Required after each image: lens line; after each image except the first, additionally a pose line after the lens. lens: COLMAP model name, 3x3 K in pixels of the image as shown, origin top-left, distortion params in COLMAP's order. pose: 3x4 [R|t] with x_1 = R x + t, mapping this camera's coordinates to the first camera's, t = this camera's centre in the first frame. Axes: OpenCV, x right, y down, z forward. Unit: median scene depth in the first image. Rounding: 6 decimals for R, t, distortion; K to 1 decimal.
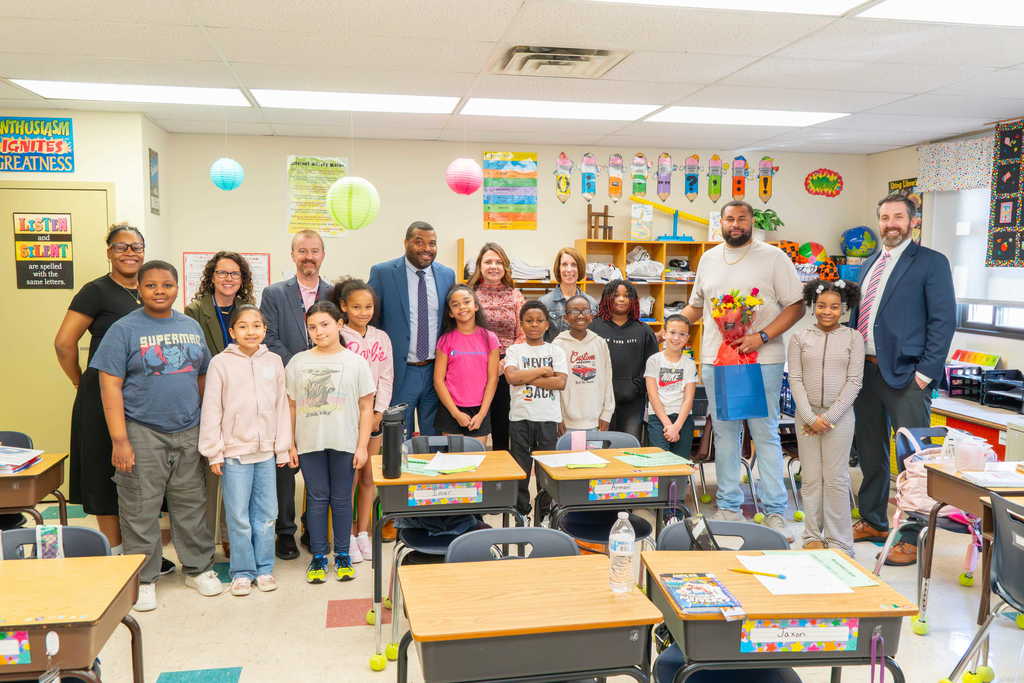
lens RADIAL K [[829.4, 0, 512.8], [0, 829.4, 344.4], [0, 0, 1]] dist [-0.001728, 0.002498]
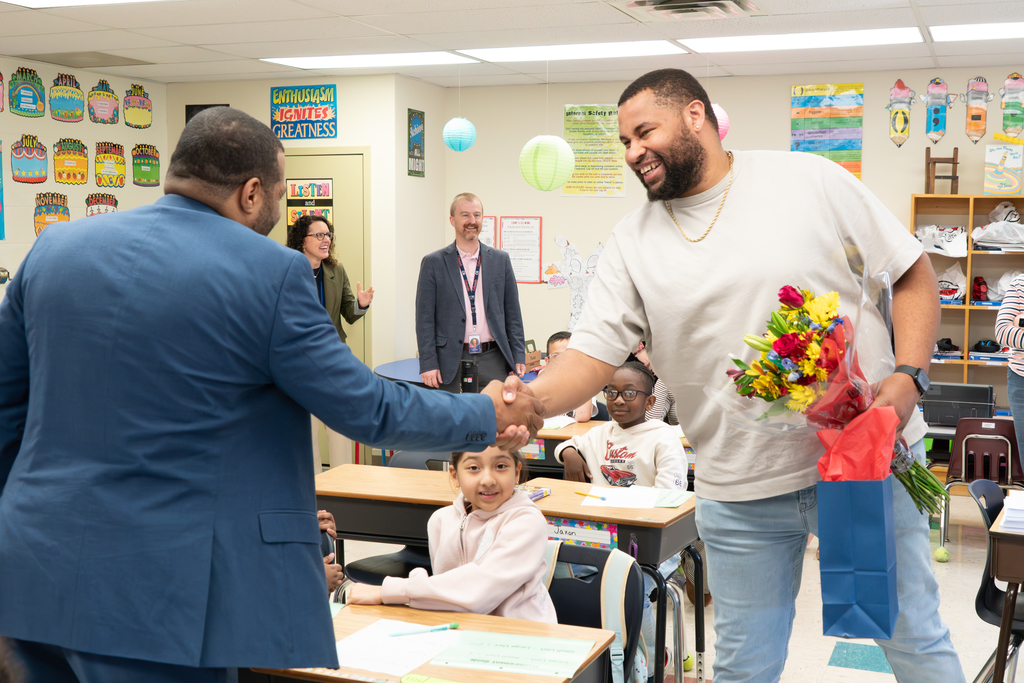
lens RADIAL K [[1288.3, 0, 512.1], [0, 1288.3, 340.2], [0, 0, 1]] dist [0.044732, 0.000000]
pose [[0.868035, 0.040894, -0.494817, 0.445190], [-0.046342, 0.998925, 0.001260, 0.026727], [0.494336, 0.021837, 0.868996, -0.254363]]
